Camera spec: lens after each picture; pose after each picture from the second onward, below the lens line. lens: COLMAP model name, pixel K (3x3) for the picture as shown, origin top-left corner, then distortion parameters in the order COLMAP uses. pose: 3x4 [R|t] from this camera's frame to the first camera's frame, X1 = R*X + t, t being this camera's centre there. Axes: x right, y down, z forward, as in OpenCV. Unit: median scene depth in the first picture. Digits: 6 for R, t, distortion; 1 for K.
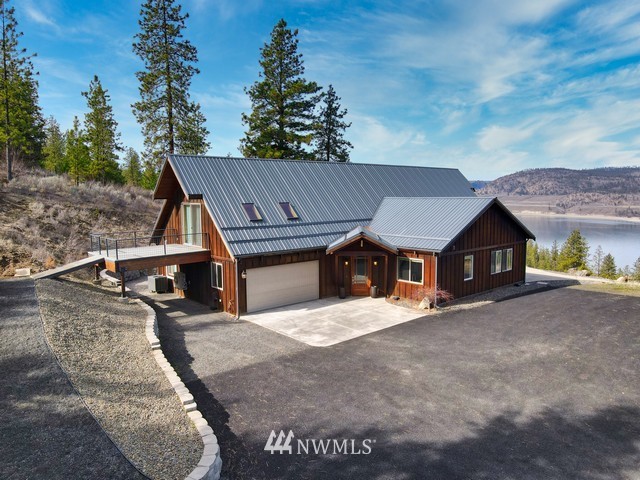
lens RADIAL K [[452.6, 0, 320.0], [0, 452.6, 240.0], [0, 0, 1]] dist [0.009277, 0.006578]
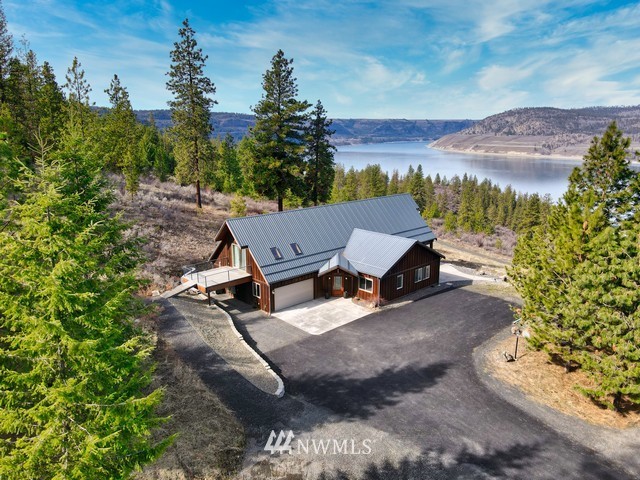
lens RADIAL K [[452.6, 0, 320.0], [0, 452.6, 240.0], [0, 0, 1]] dist [0.009277, 0.006578]
pose [[0.999500, 0.000720, 0.031619, -0.034549], [-0.004897, 0.991207, 0.132229, -0.348540], [-0.031246, -0.132318, 0.990715, -0.737503]]
